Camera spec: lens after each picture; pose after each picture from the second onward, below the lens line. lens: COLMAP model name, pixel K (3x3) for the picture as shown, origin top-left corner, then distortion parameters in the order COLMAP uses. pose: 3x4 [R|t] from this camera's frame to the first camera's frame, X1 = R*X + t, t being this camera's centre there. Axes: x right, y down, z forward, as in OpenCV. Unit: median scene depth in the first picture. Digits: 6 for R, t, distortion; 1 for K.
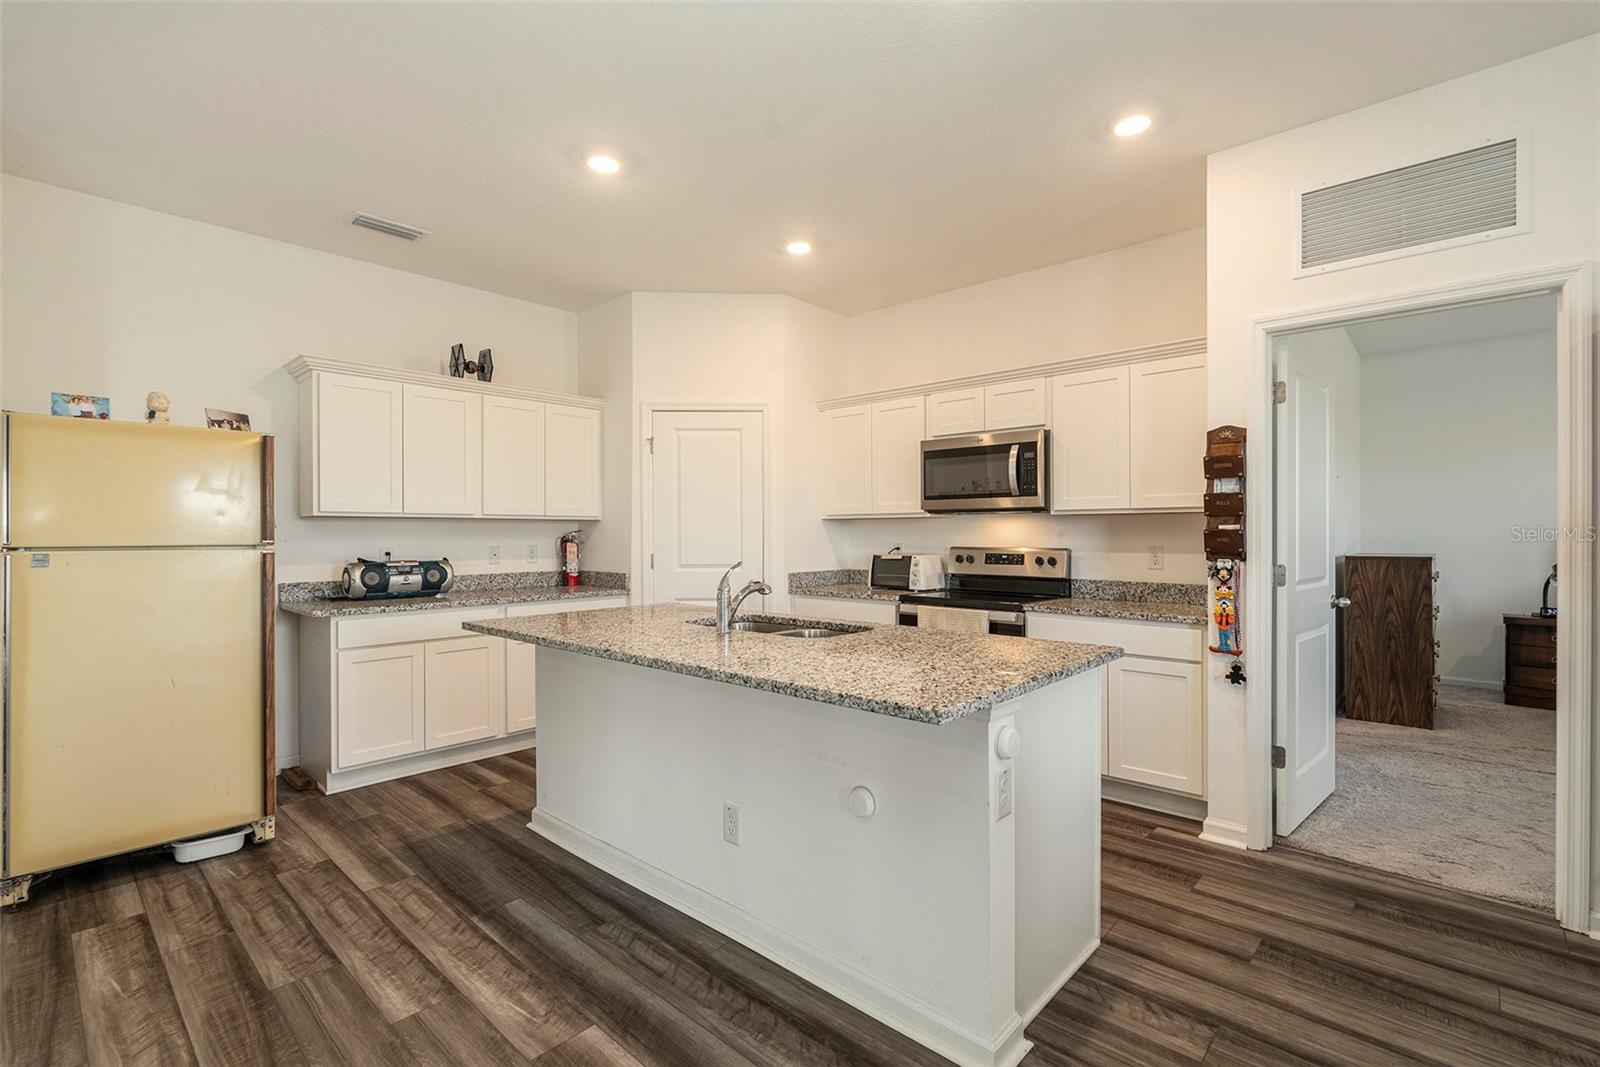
lens RADIAL K [[717.9, 0, 805.5], [0, 717.9, 531.9], [0, 0, 1]] dist [-0.004389, 0.000715]
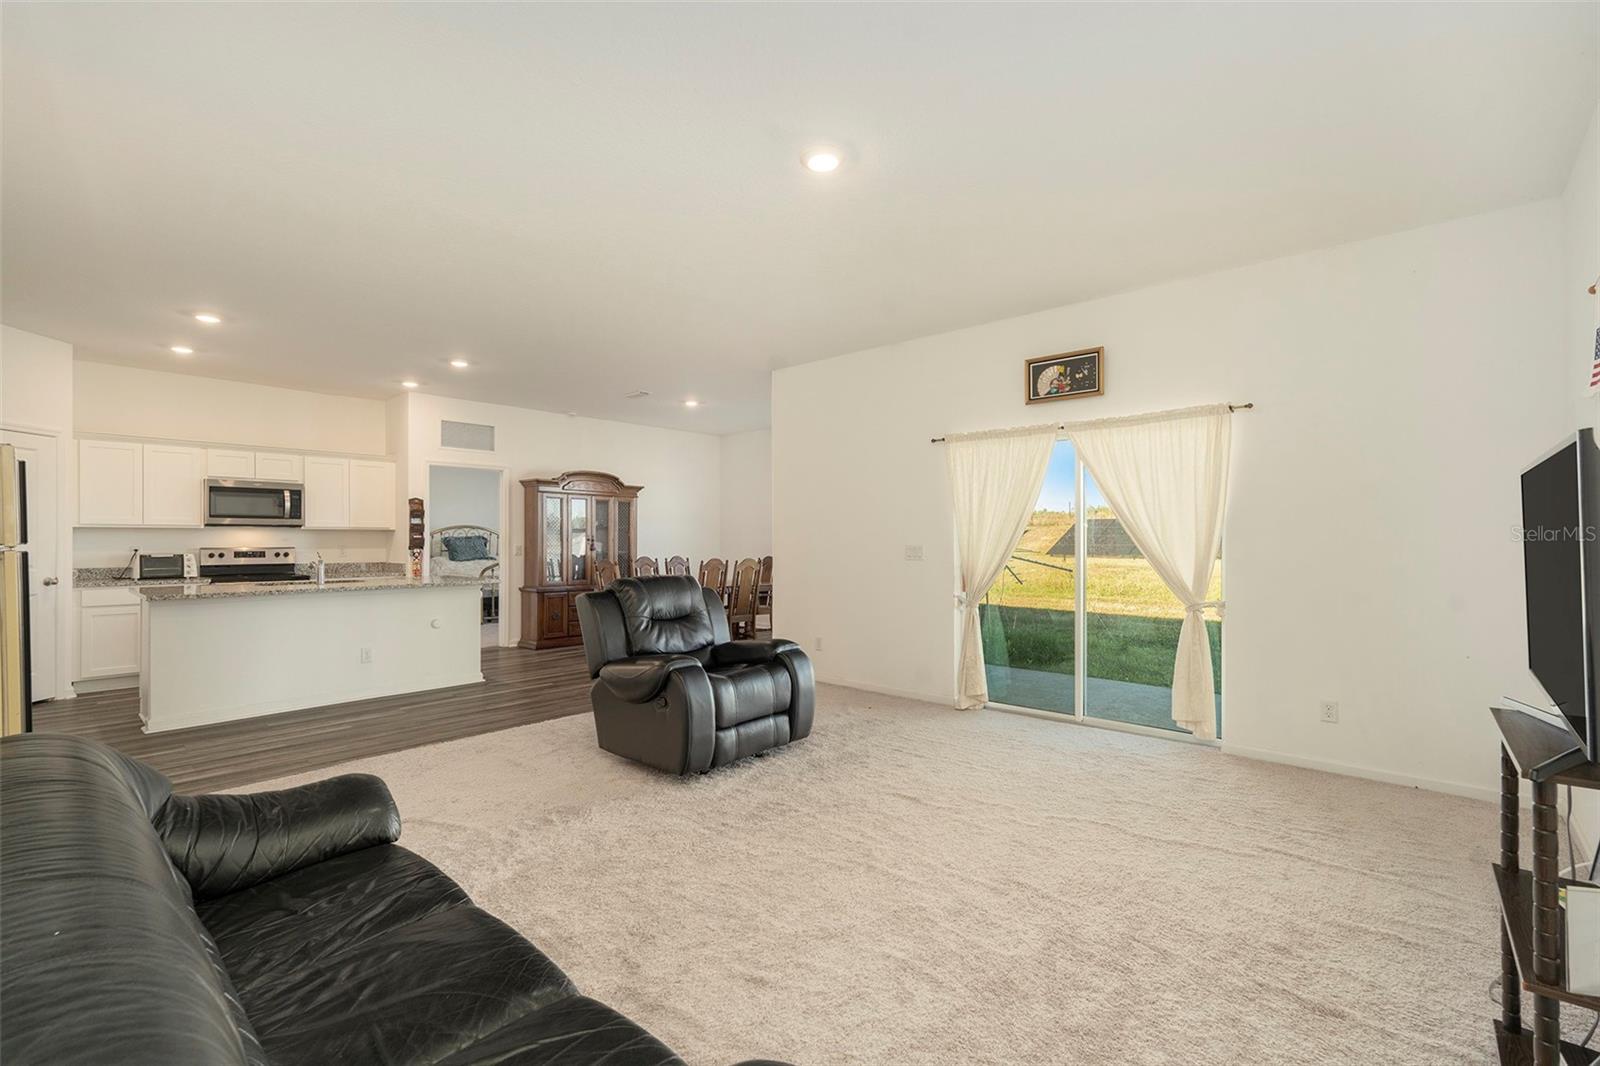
lens RADIAL K [[717.9, 0, 817.9], [0, 717.9, 533.7], [0, 0, 1]] dist [-0.004389, 0.000715]
pose [[-0.013734, 0.010139, 0.999854, -1.506441], [-0.000563, 0.999948, -0.010148, 0.005995], [-0.999906, -0.000702, -0.013728, -0.315069]]
